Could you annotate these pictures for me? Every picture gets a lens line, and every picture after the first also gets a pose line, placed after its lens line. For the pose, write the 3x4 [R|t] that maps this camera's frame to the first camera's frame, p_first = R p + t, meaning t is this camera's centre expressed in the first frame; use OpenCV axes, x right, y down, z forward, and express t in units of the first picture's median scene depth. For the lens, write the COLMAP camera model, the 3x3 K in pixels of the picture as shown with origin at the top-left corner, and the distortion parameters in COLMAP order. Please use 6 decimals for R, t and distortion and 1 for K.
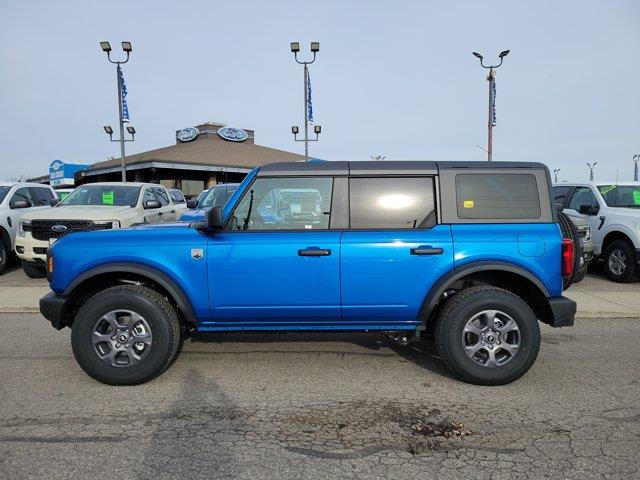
lens RADIAL K [[469.9, 0, 320.7], [0, 469.9, 231.1], [0, 0, 1]] dist [0.038401, 0.000983]
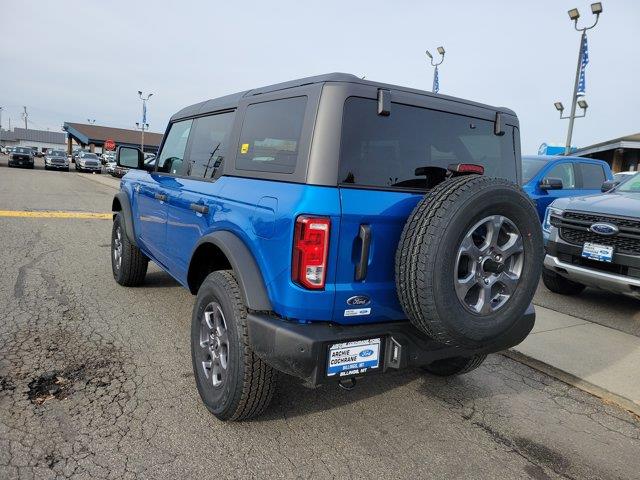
lens RADIAL K [[477.0, 0, 320.0], [0, 477.0, 240.0], [0, 0, 1]] dist [0.032146, -0.007893]
pose [[0.514542, 0.161290, -0.842159, 0.151797], [-0.124519, 0.985794, 0.112720, -0.002849], [0.848376, 0.046866, 0.527316, 0.115710]]
